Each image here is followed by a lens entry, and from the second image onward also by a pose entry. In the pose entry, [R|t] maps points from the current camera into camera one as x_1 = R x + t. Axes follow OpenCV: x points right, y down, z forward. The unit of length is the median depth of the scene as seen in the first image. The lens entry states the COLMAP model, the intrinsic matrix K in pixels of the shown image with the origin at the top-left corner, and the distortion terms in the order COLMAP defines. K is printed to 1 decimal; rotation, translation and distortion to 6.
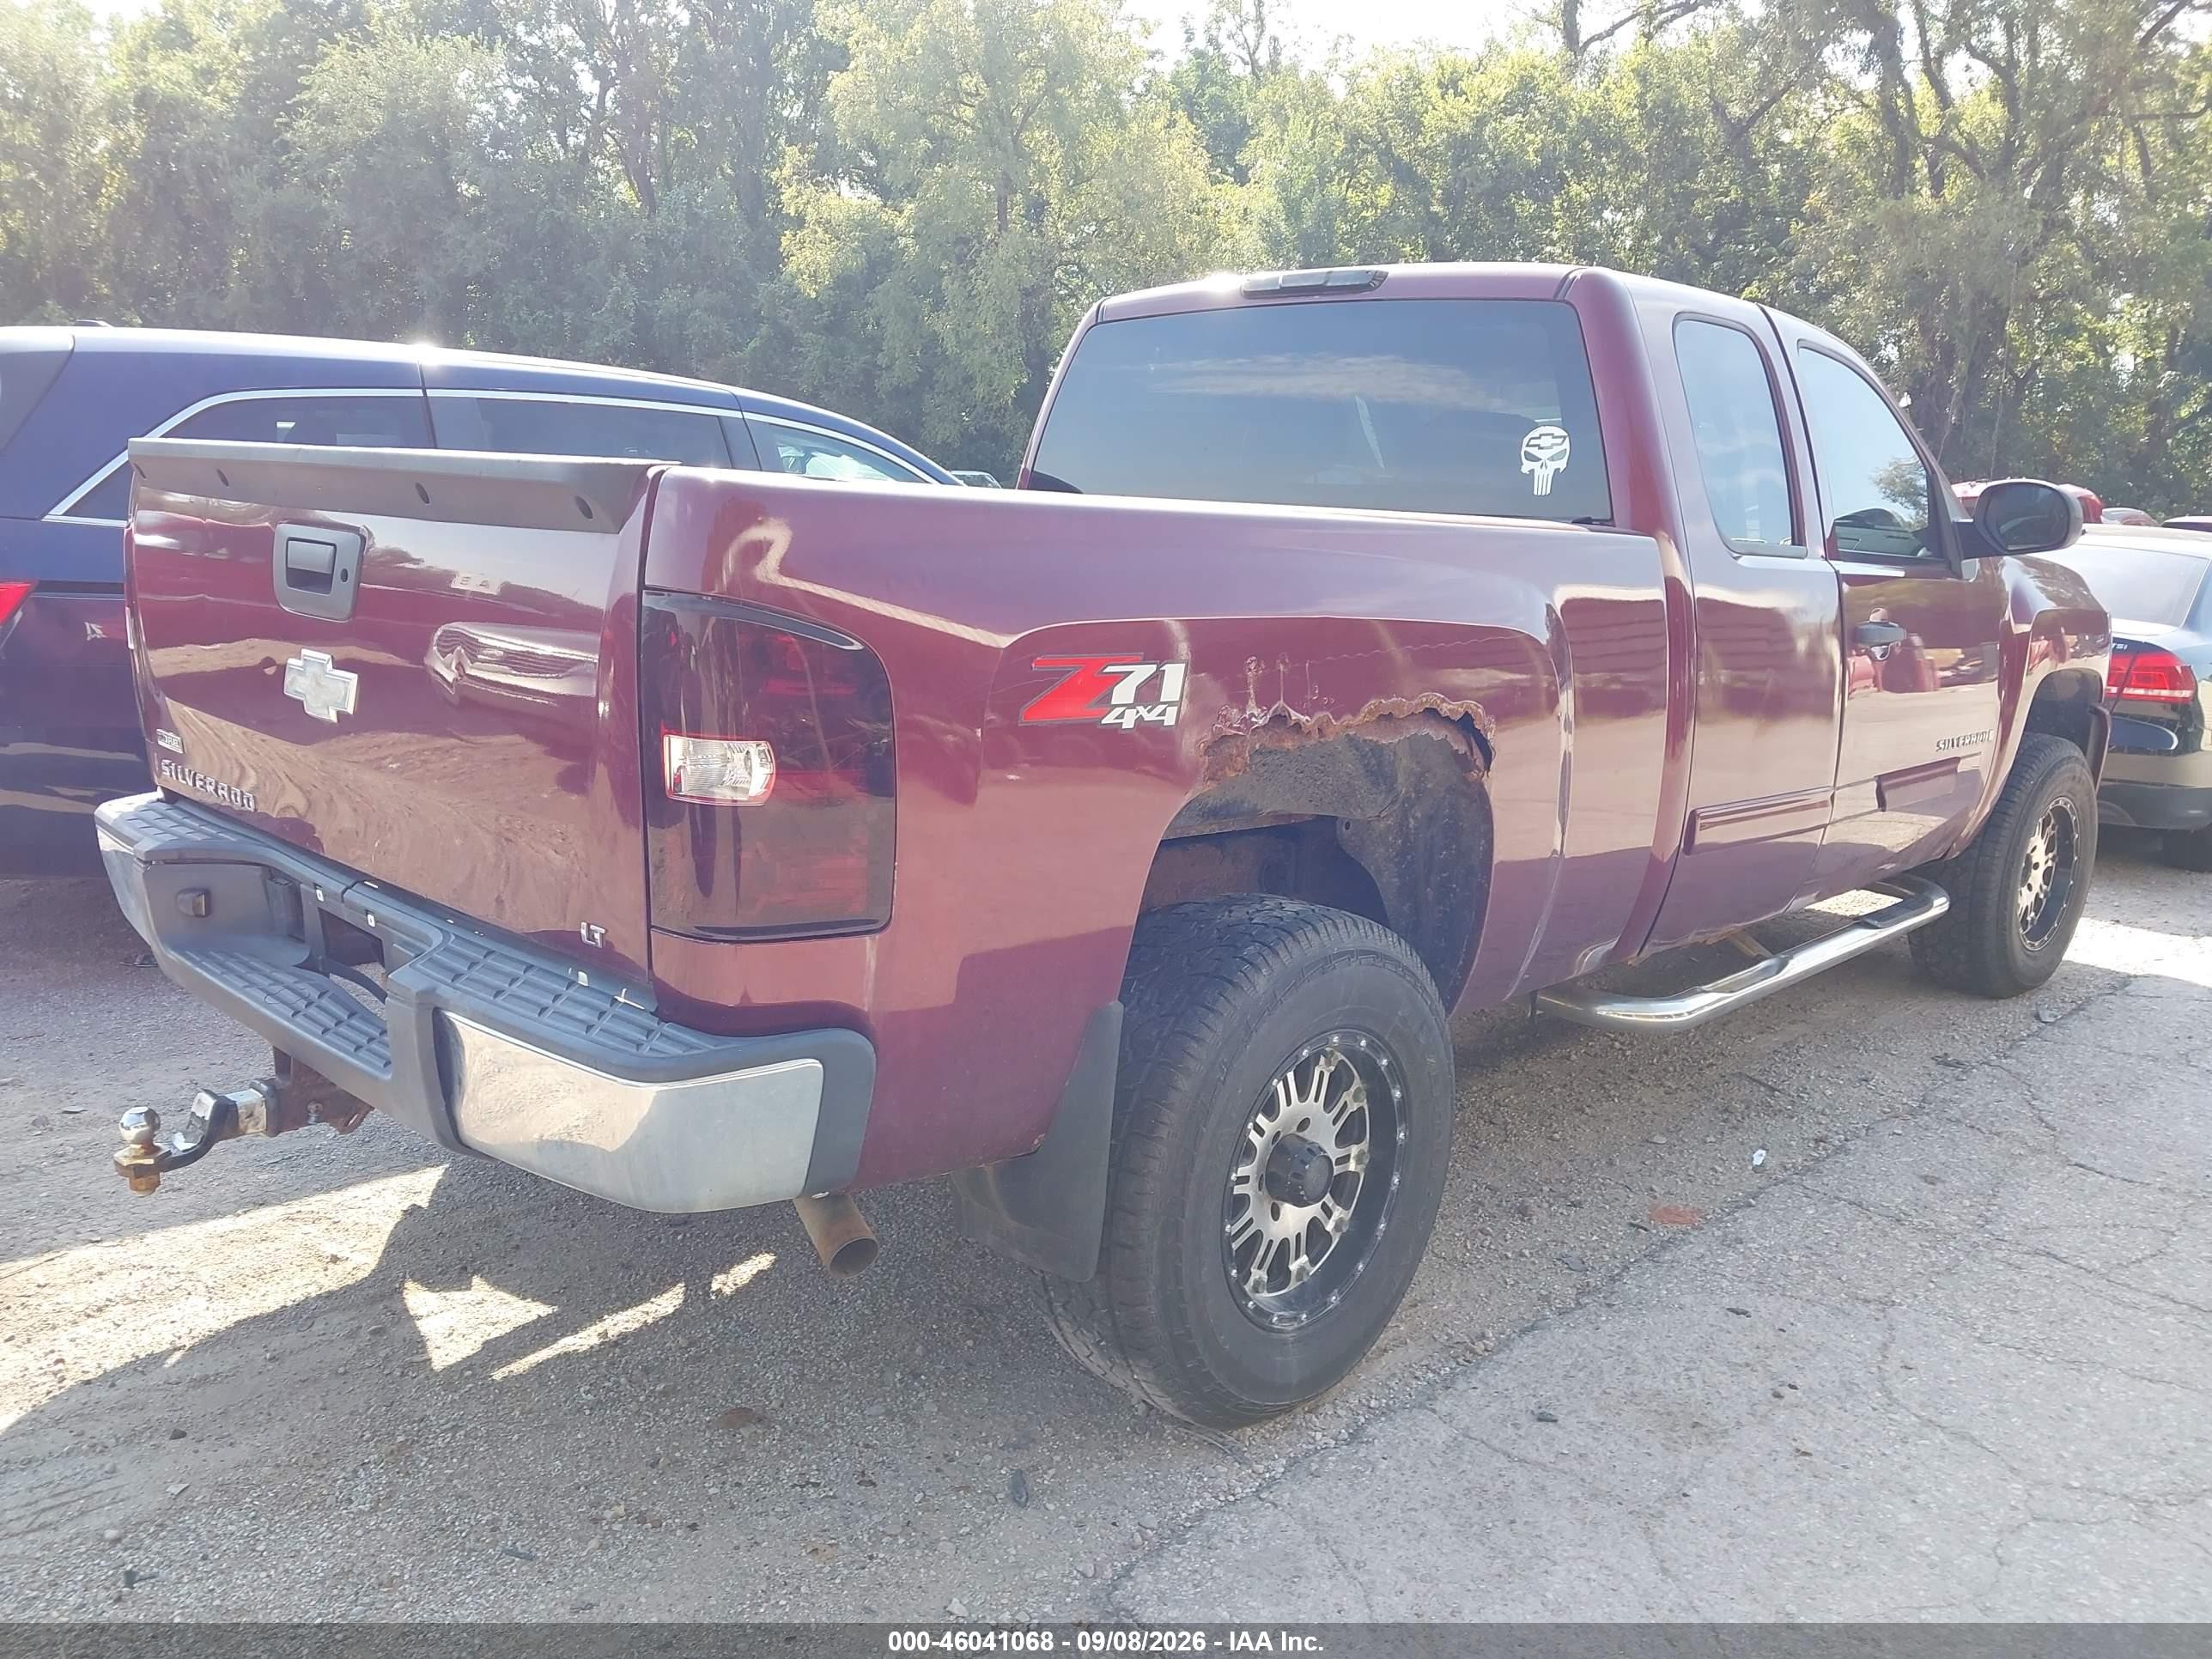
lens RADIAL K [[1742.2, 0, 1106.0], [0, 1742.2, 829.5], [0, 0, 1]] dist [0.000654, -0.001260]
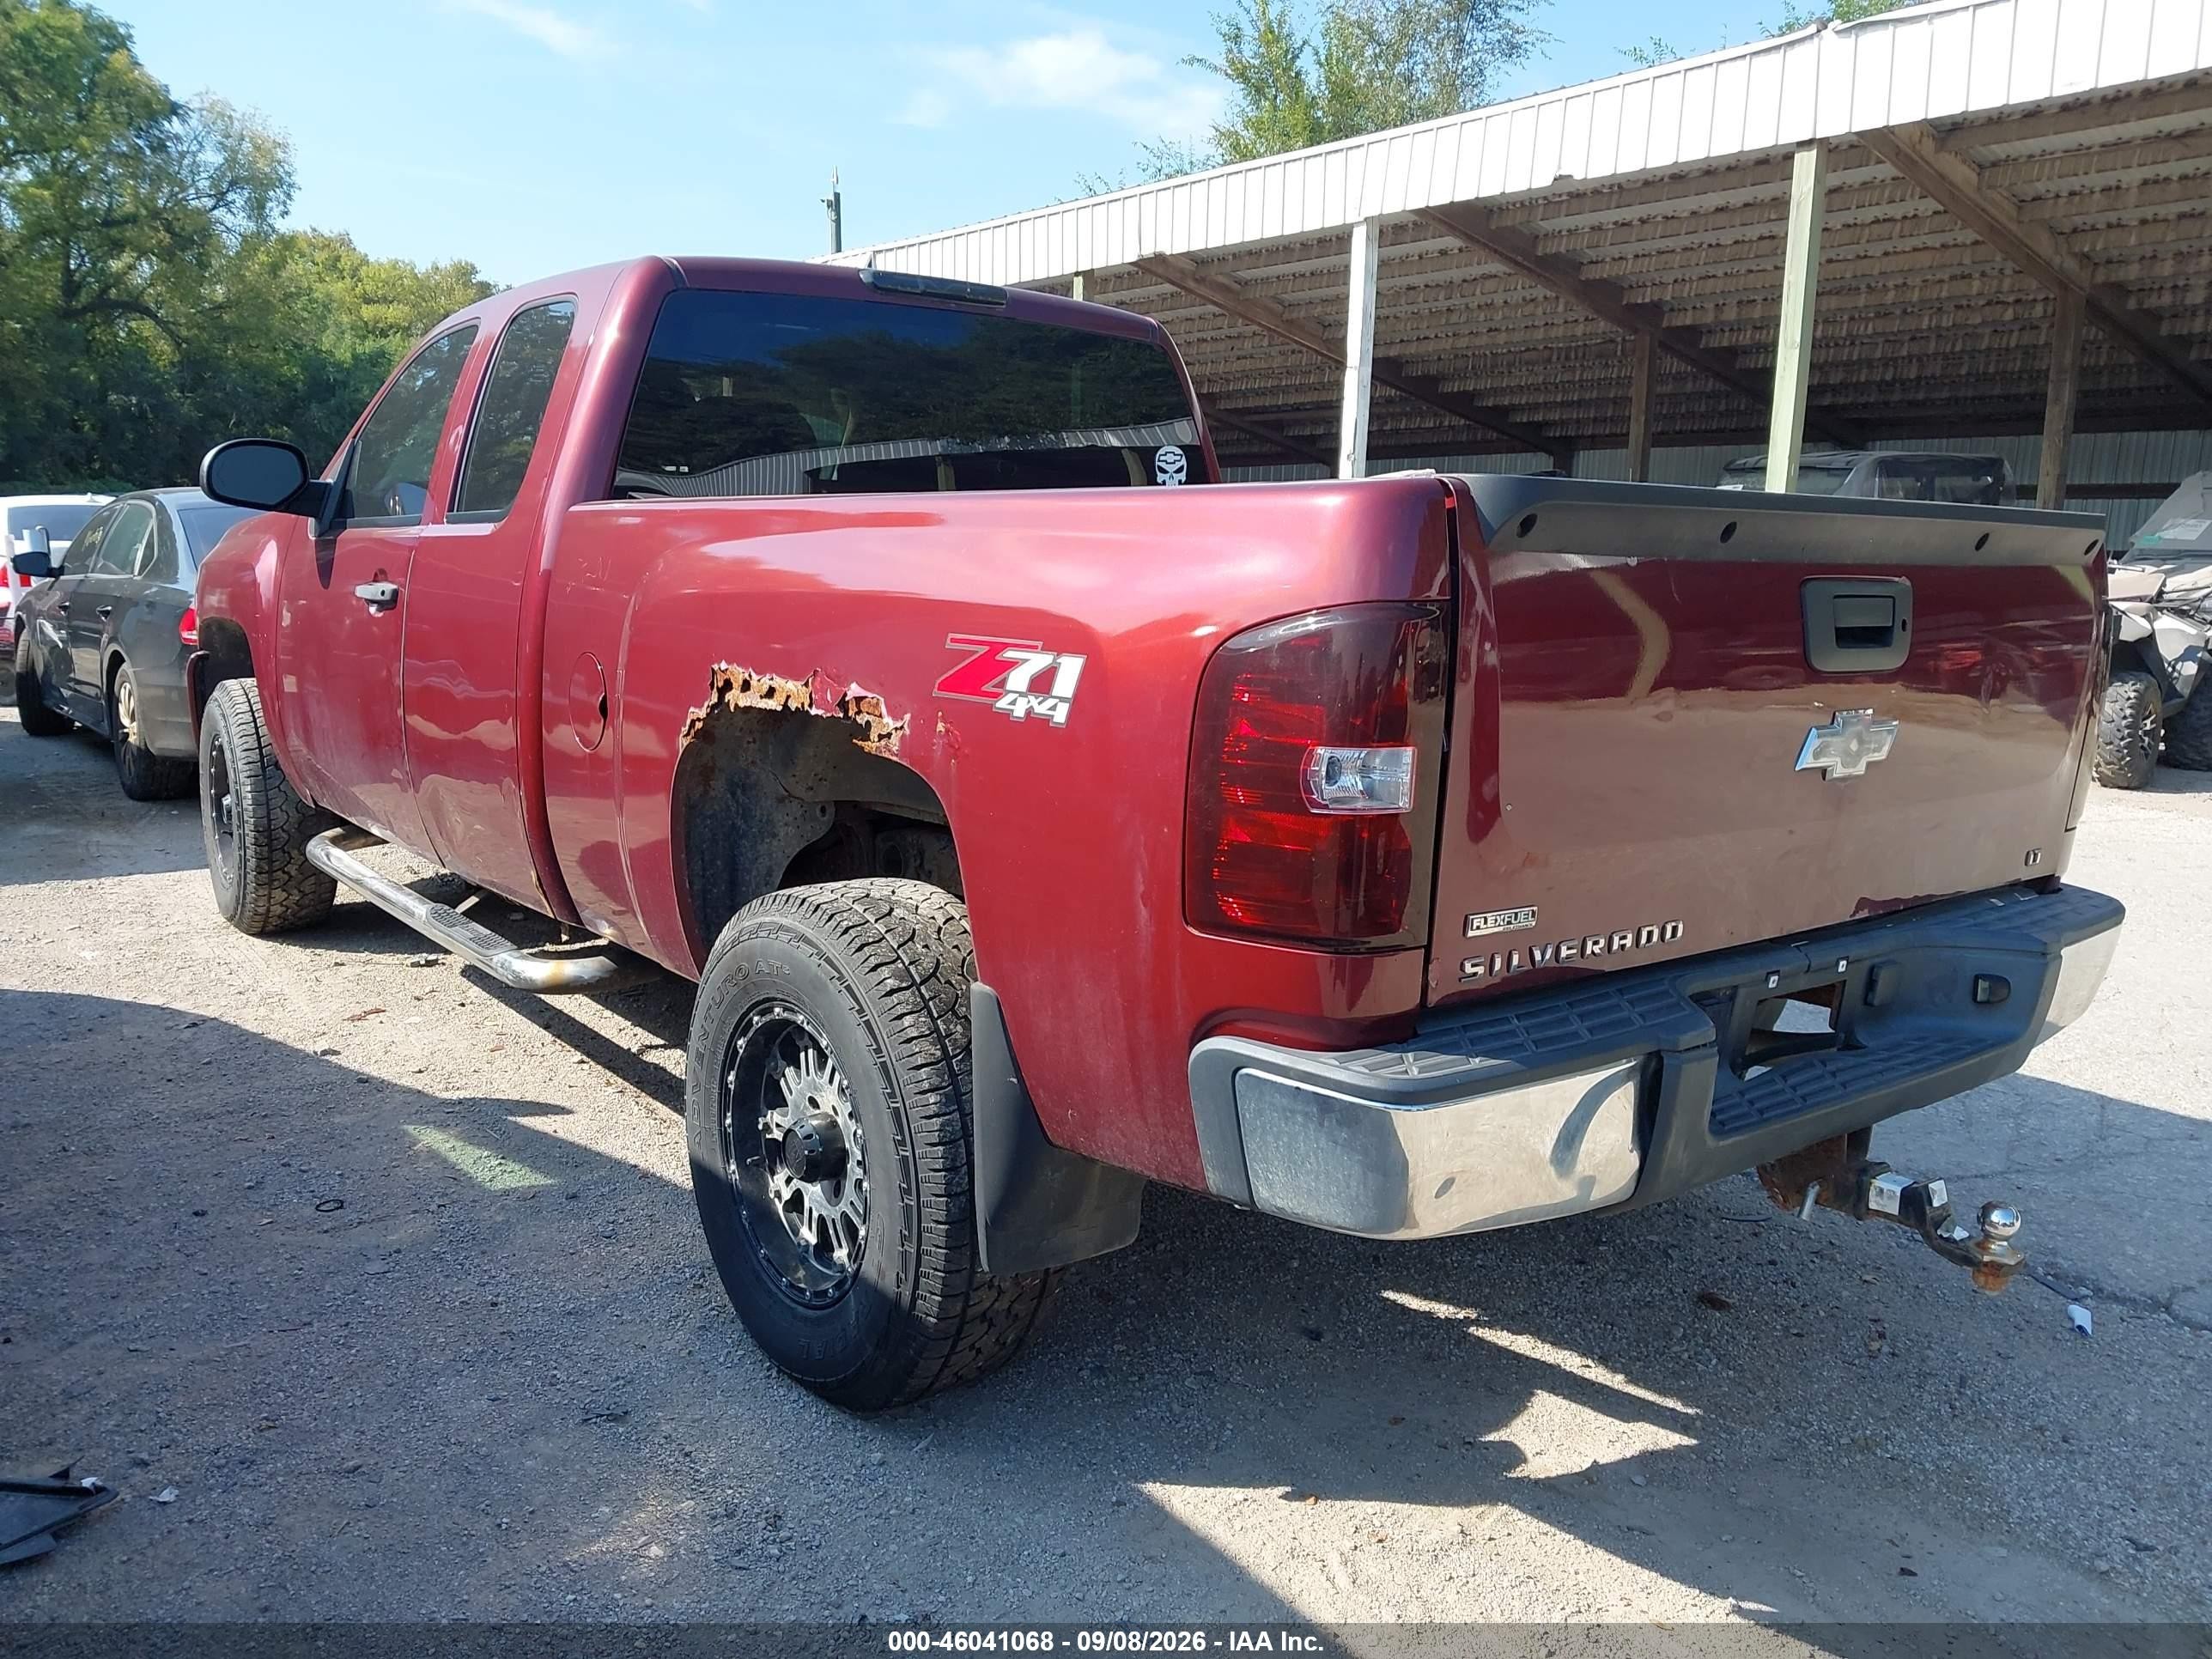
lens RADIAL K [[1706.4, 0, 1106.0], [0, 1706.4, 829.5], [0, 0, 1]] dist [0.045362, -0.065106]
pose [[0.135102, -0.206168, 0.969145, -0.078197], [0.169805, 0.968460, 0.182351, -0.015179], [-0.976173, 0.139930, 0.165849, 0.068072]]
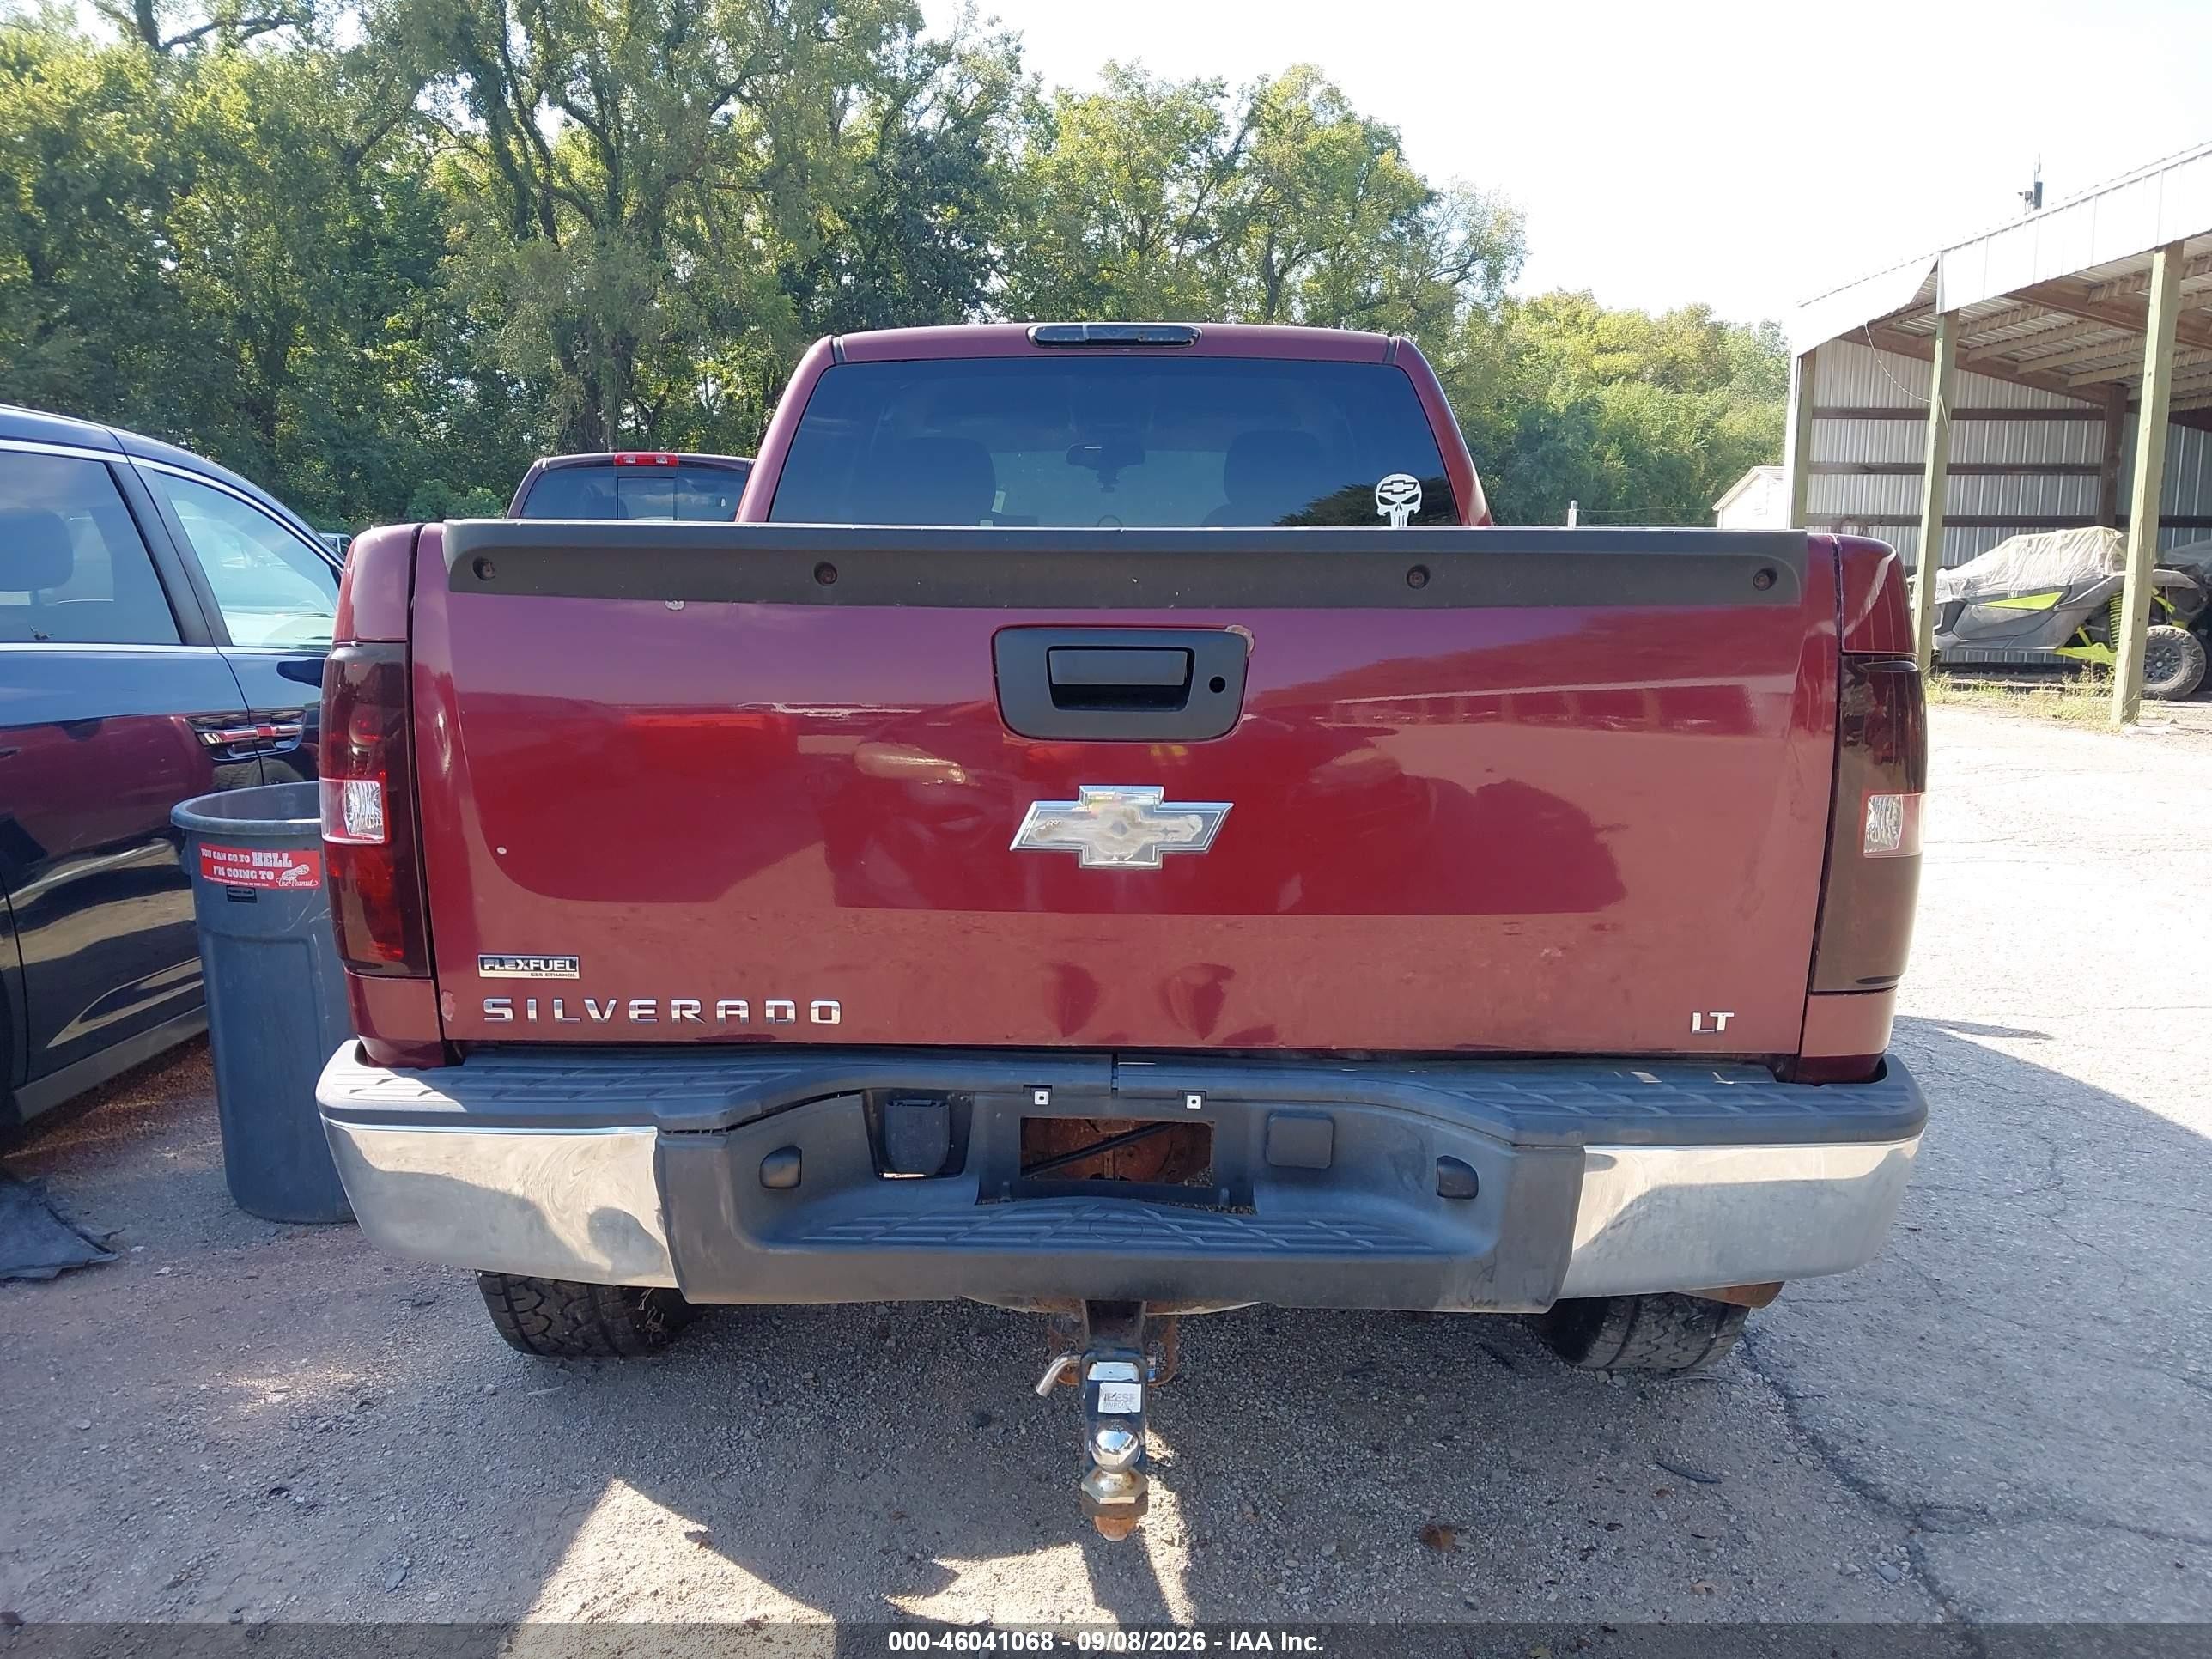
lens RADIAL K [[1742.2, 0, 1106.0], [0, 1742.2, 829.5], [0, 0, 1]] dist [0.000654, -0.001260]
pose [[0.723820, -0.145571, 0.674458, -0.053682], [0.156507, 0.986652, 0.044991, -0.006380], [-0.672004, 0.072992, 0.736941, 0.023336]]
